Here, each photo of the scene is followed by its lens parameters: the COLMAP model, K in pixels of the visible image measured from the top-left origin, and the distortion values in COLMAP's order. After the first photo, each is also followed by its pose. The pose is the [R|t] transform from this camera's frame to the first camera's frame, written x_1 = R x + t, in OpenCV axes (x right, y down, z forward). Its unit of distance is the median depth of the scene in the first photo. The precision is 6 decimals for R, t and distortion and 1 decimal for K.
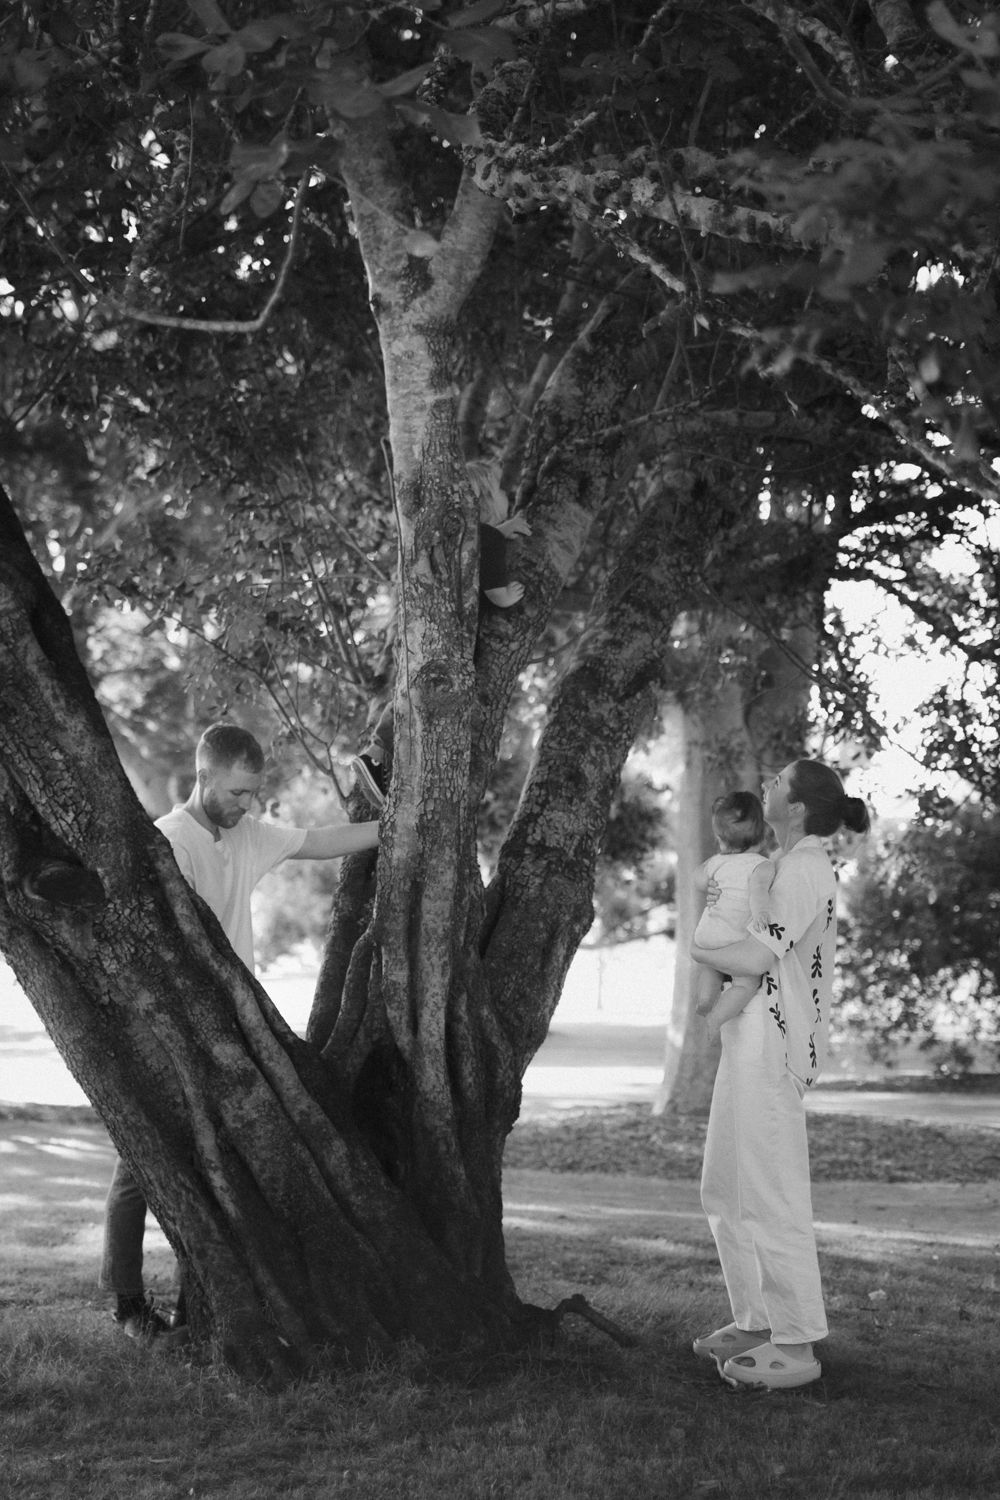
lens RADIAL K [[2332.5, 0, 497.1], [0, 2332.5, 757.7], [0, 0, 1]] dist [0.034987, 0.000000]
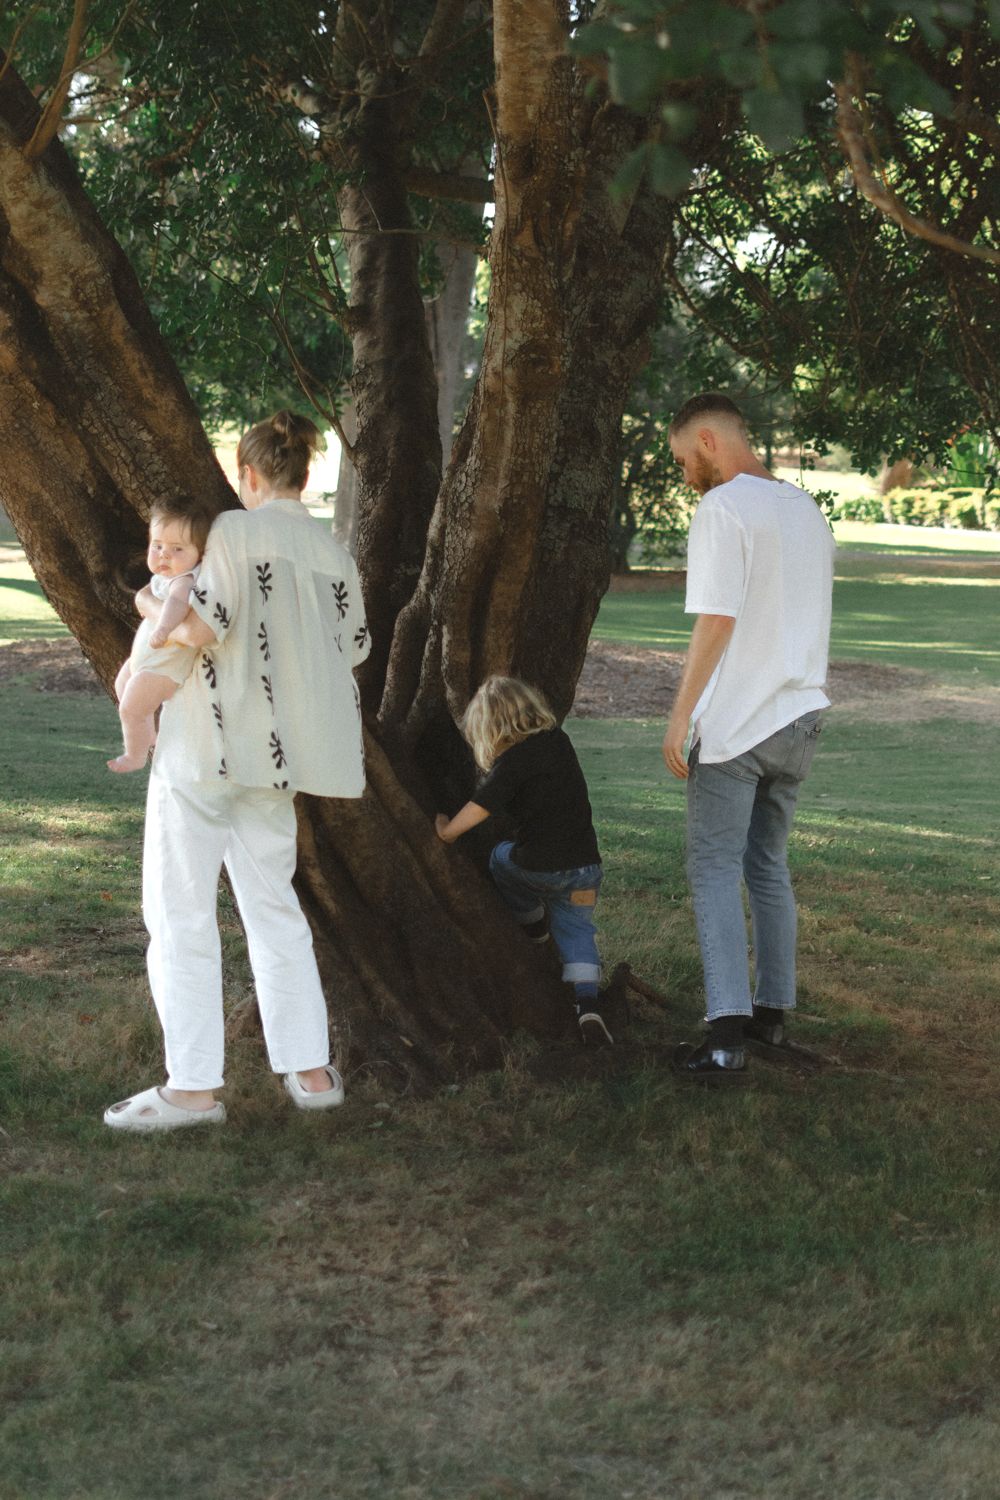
lens RADIAL K [[2332.5, 0, 499.5], [0, 2332.5, 755.1], [0, 0, 1]] dist [0.034987, 0.000000]
pose [[0.977409, -0.006892, 0.211243, -0.246024], [-0.041375, 0.973892, 0.223211, -0.089689], [-0.207266, -0.226909, 0.951606, 0.060014]]
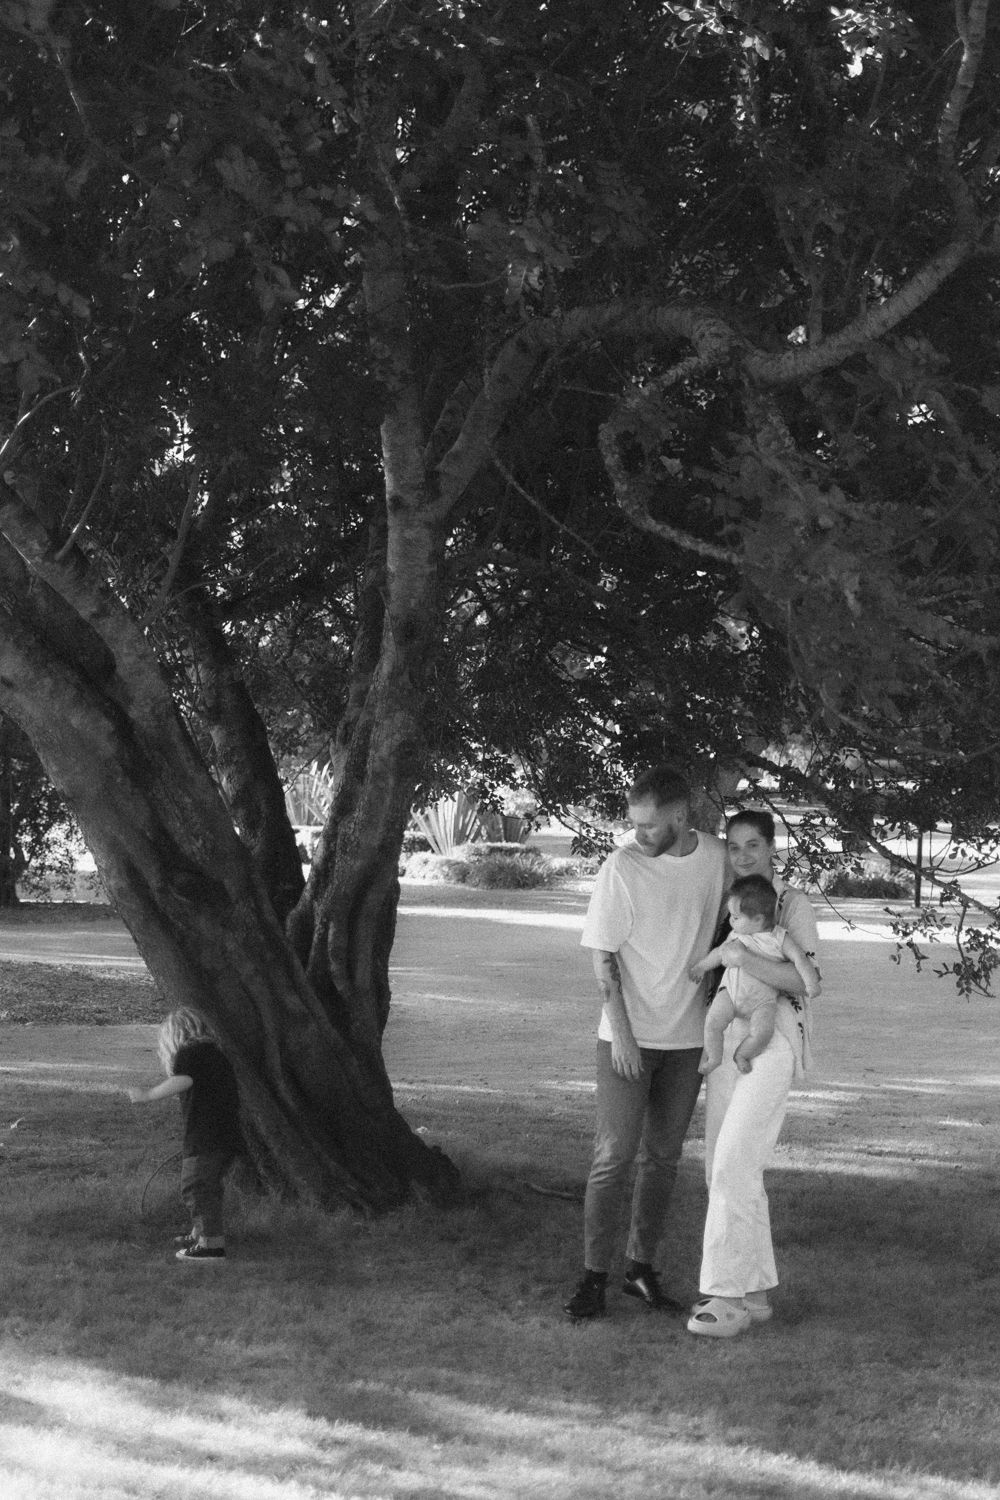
lens RADIAL K [[2332.5, 0, 498.4], [0, 2332.5, 754.2], [0, 0, 1]] dist [0.034987, 0.000000]
pose [[0.866385, 0.033244, 0.498270, -0.738476], [-0.074644, 0.995193, 0.063392, -0.134180], [-0.493767, -0.092115, 0.864702, -0.341335]]
